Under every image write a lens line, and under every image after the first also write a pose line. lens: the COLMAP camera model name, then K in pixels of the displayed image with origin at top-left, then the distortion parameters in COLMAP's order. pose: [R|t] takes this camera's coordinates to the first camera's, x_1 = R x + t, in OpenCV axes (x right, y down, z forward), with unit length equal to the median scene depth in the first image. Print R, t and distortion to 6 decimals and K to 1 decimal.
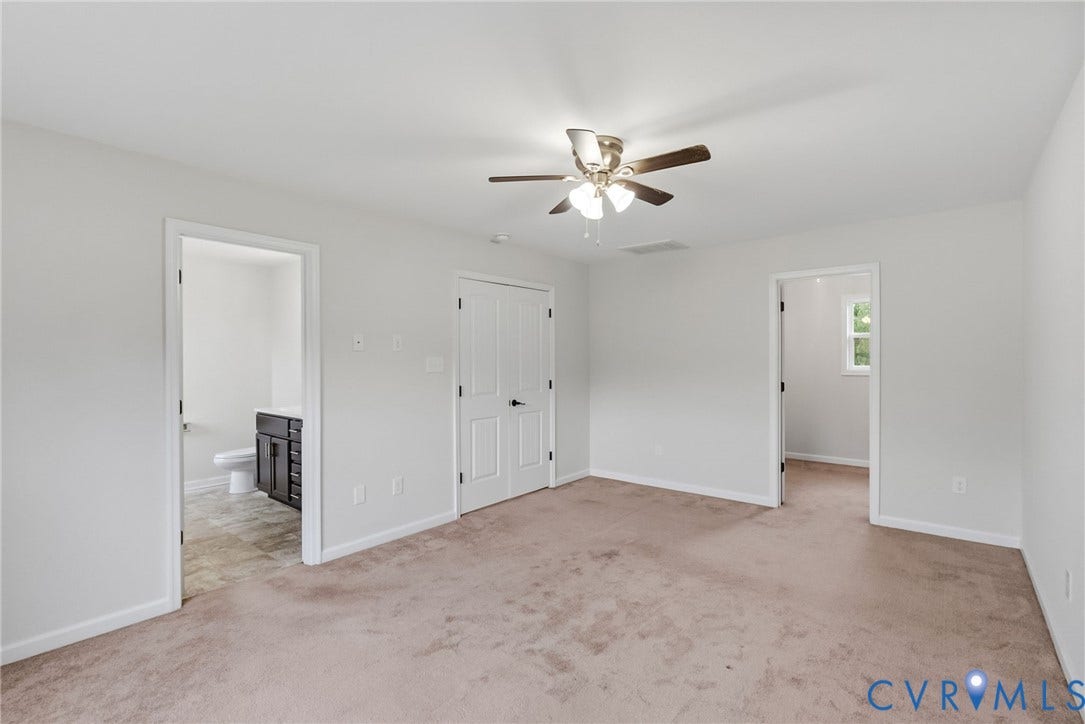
lens RADIAL K [[505.3, 0, 536.6], [0, 505.3, 364.0], [0, 0, 1]] dist [-0.010688, 0.002540]
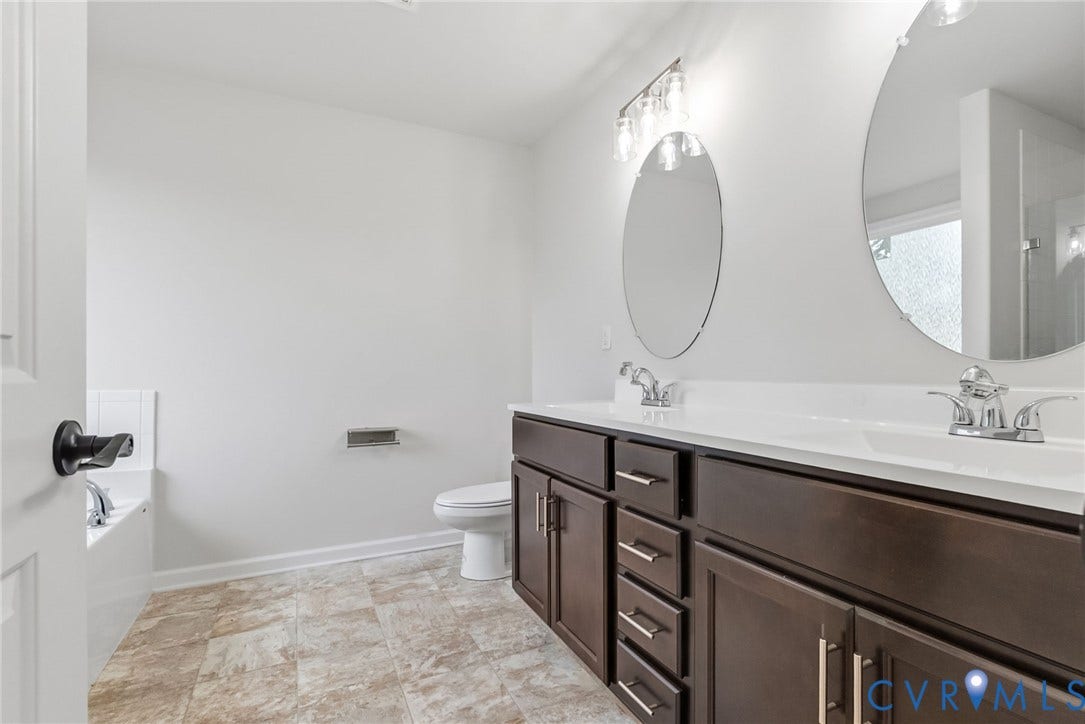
lens RADIAL K [[505.3, 0, 547.1], [0, 505.3, 363.8], [0, 0, 1]] dist [-0.010688, 0.002540]
pose [[0.914741, -0.002503, -0.404032, -0.345295], [-0.003981, 0.999876, -0.015209, 0.059939], [0.404020, 0.015521, 0.914618, 0.598436]]
